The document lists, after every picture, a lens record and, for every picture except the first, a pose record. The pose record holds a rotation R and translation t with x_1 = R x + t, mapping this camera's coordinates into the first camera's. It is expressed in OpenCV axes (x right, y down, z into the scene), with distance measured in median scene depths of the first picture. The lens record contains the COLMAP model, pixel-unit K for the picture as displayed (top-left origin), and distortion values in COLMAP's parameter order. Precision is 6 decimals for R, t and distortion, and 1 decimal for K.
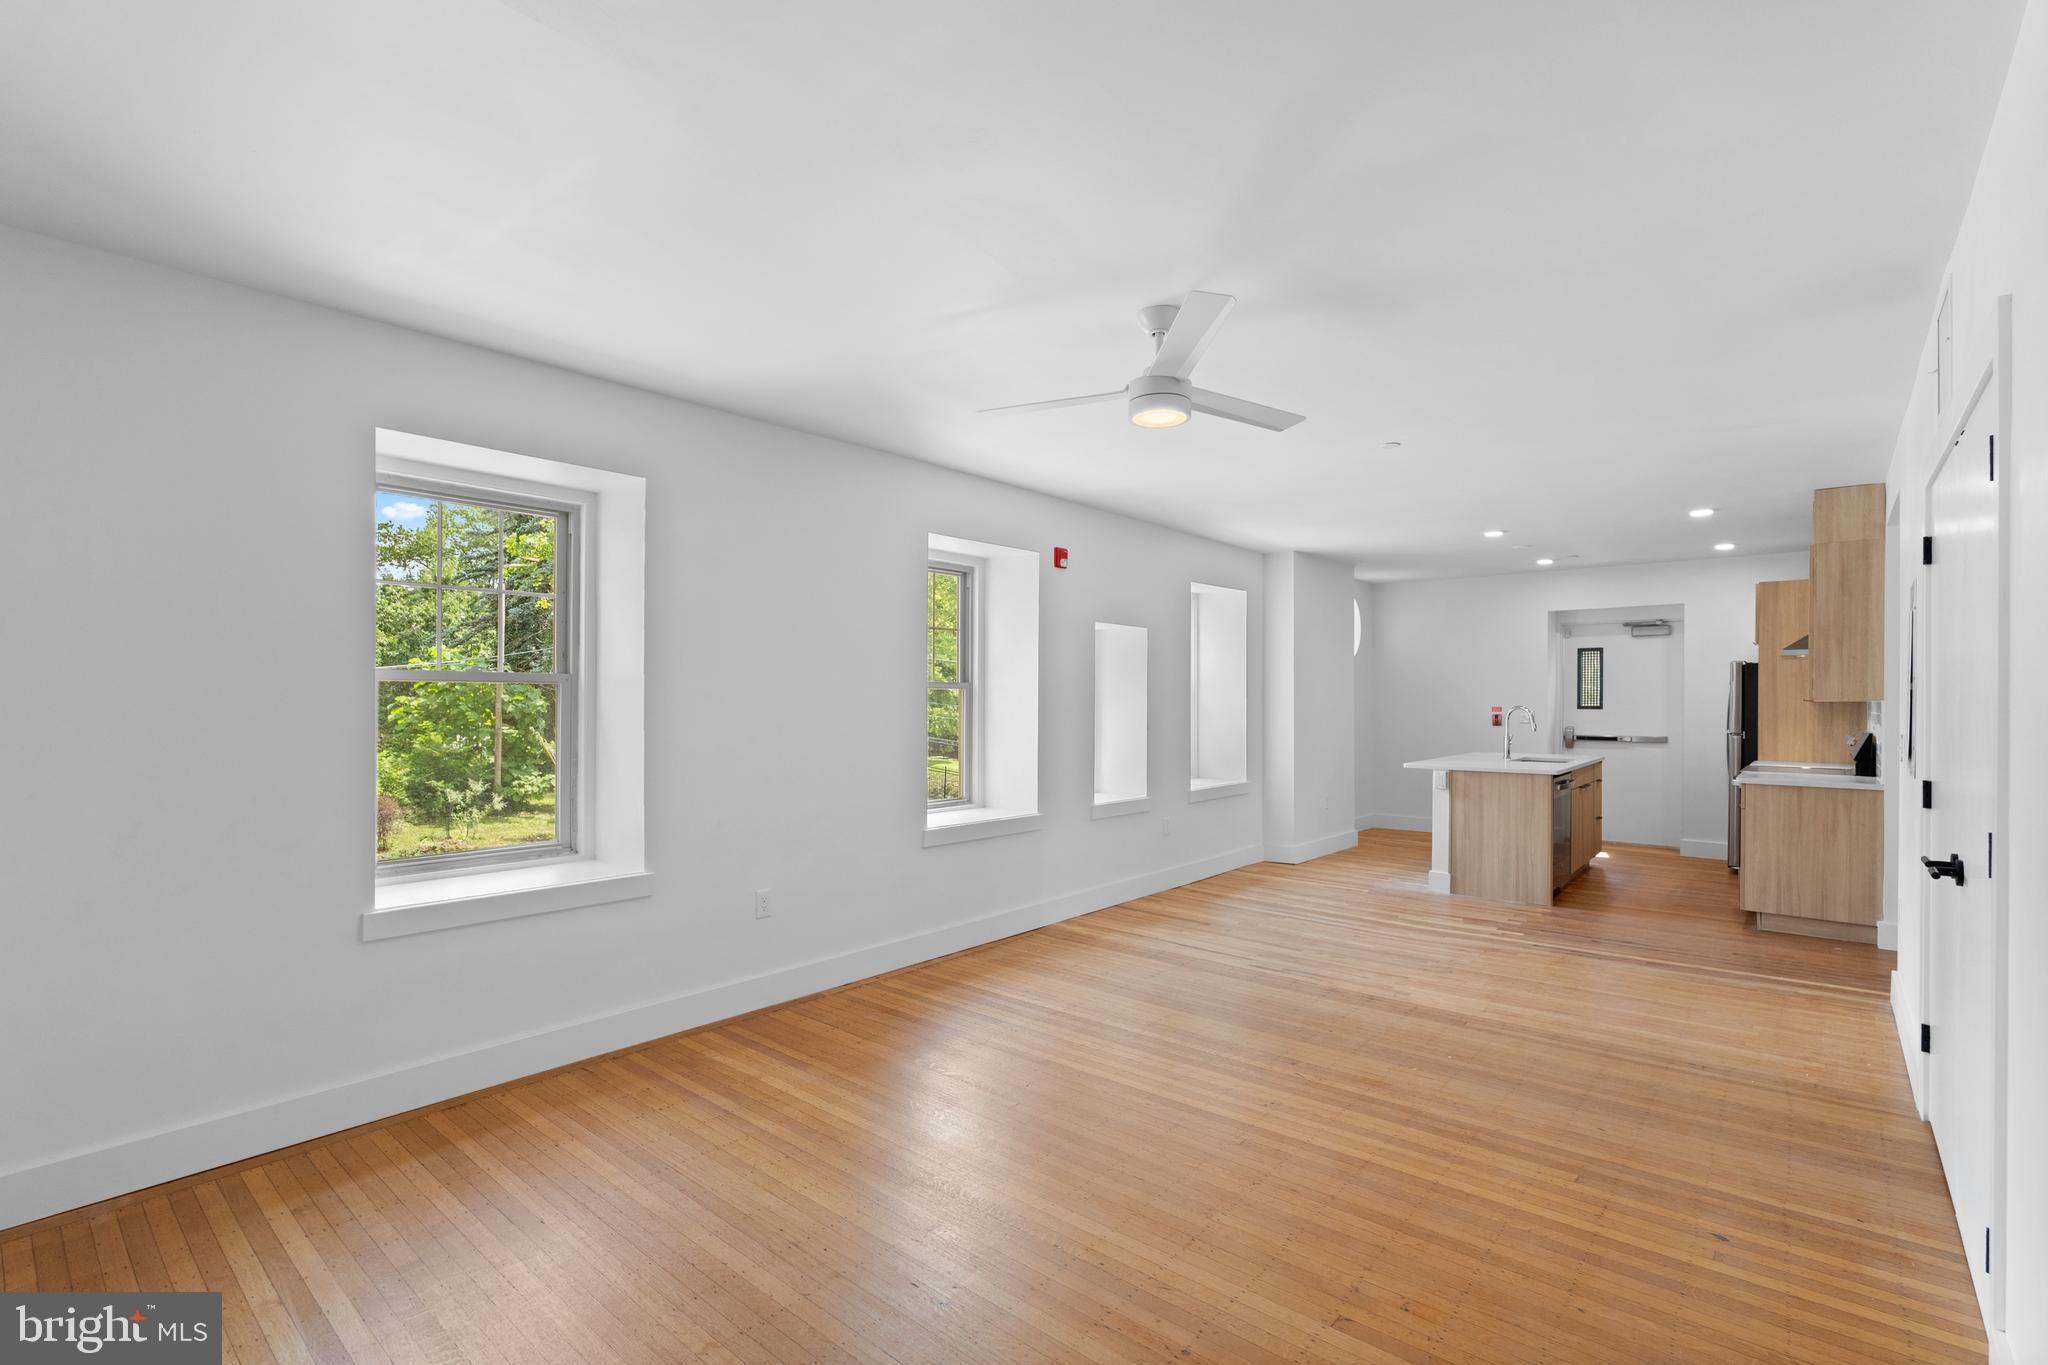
lens RADIAL K [[918.3, 0, 1024.1], [0, 918.3, 692.4], [0, 0, 1]] dist [0.000443, -0.000033]
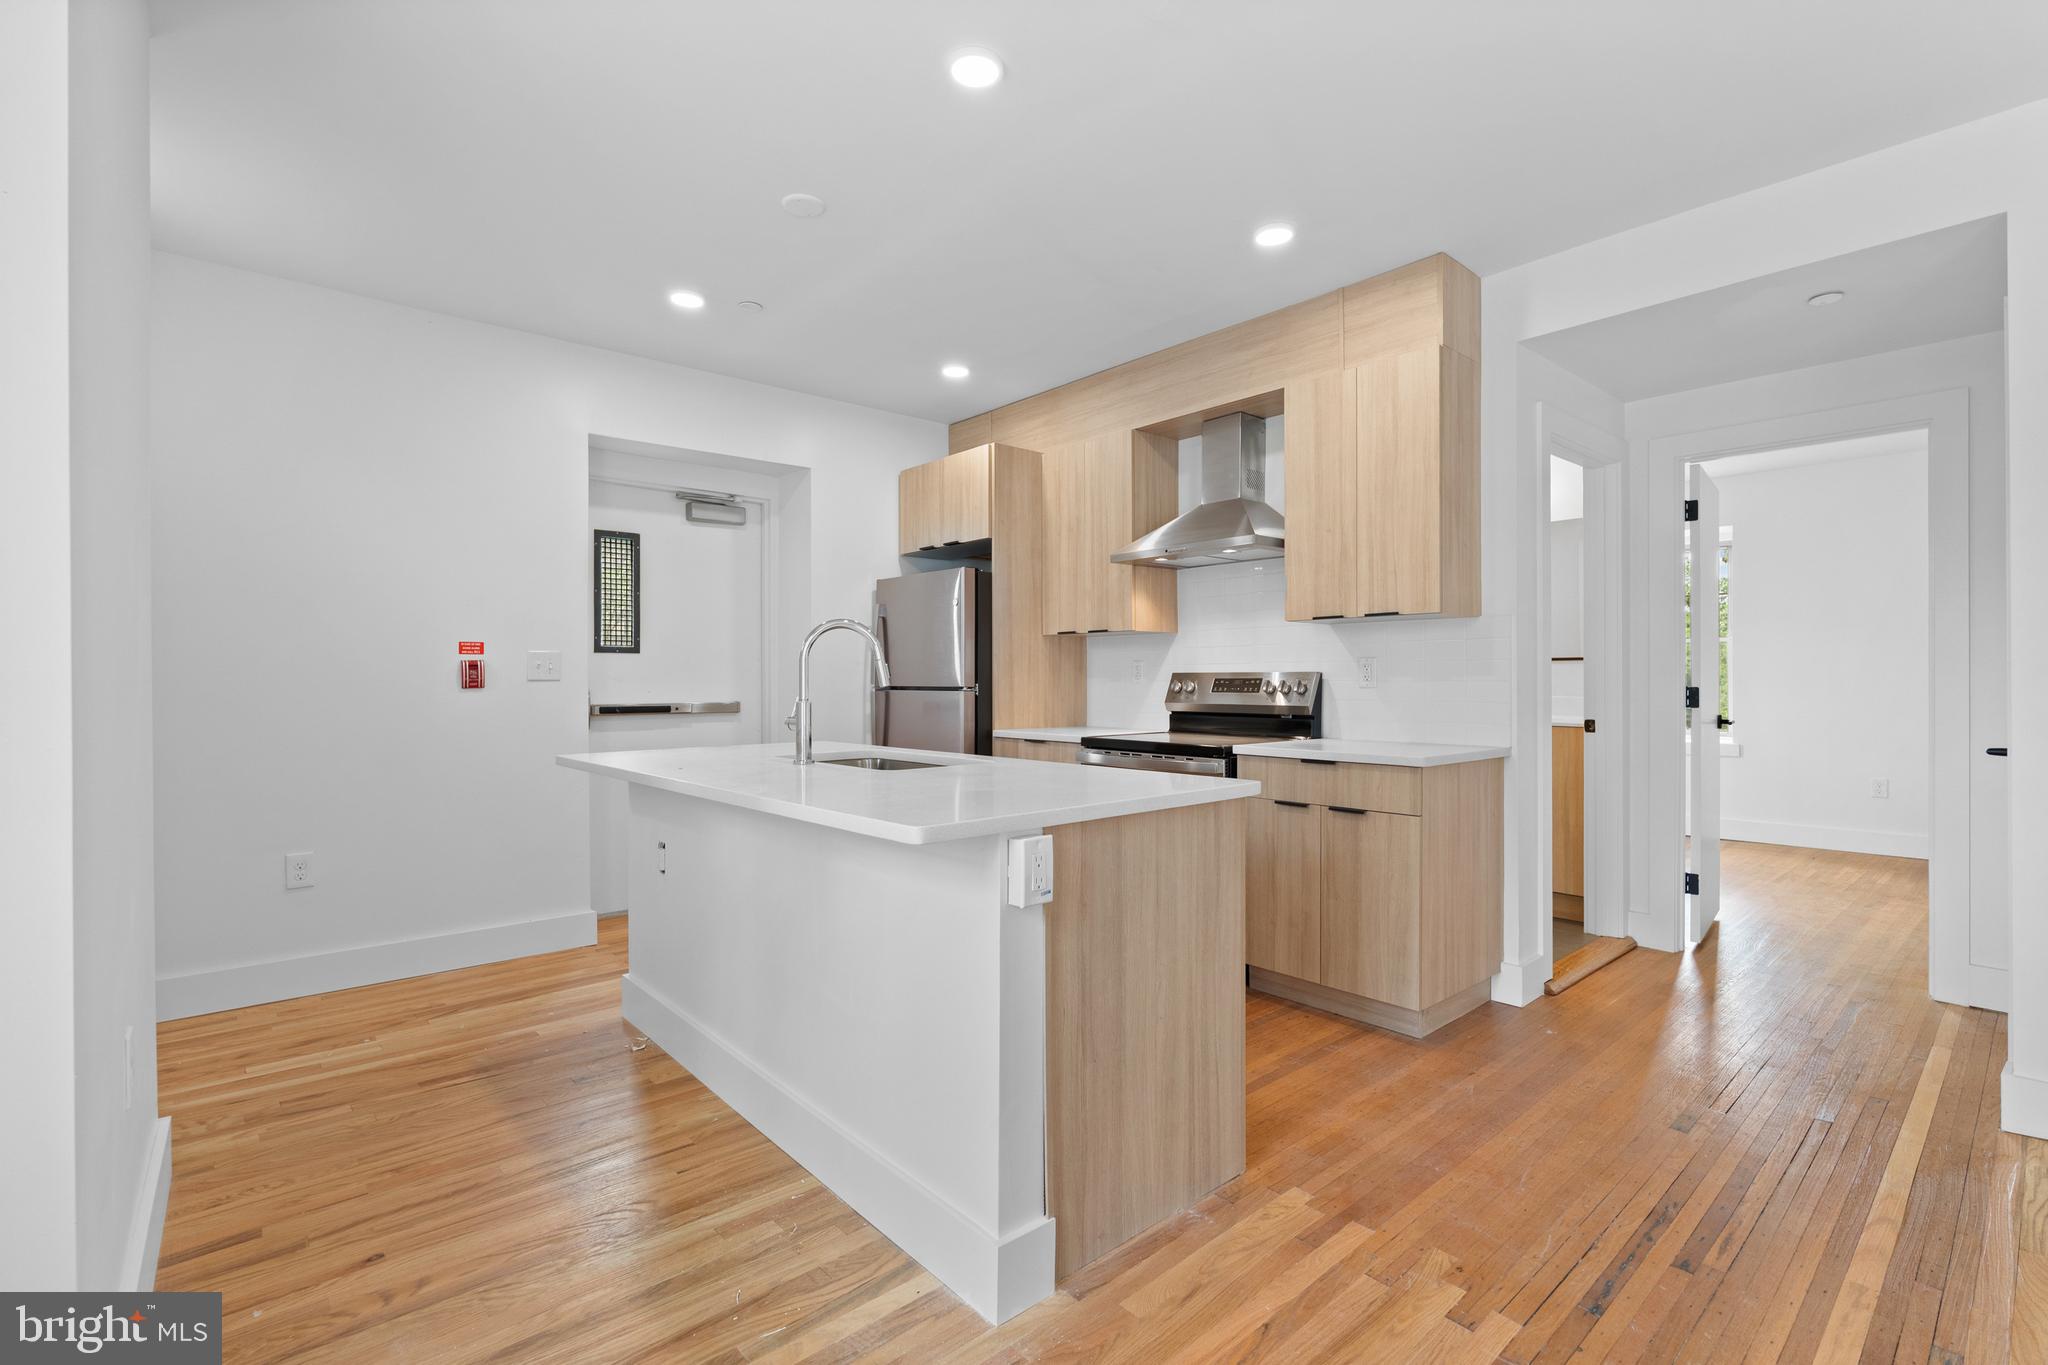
lens RADIAL K [[918.3, 0, 937.7], [0, 918.3, 672.7], [0, 0, 1]] dist [0.000443, -0.000033]
pose [[0.160202, 0.005465, 0.987069, 0.151317], [-0.002942, 0.999983, -0.005059, 0.032122], [-0.987080, -0.002093, 0.160215, 0.769707]]
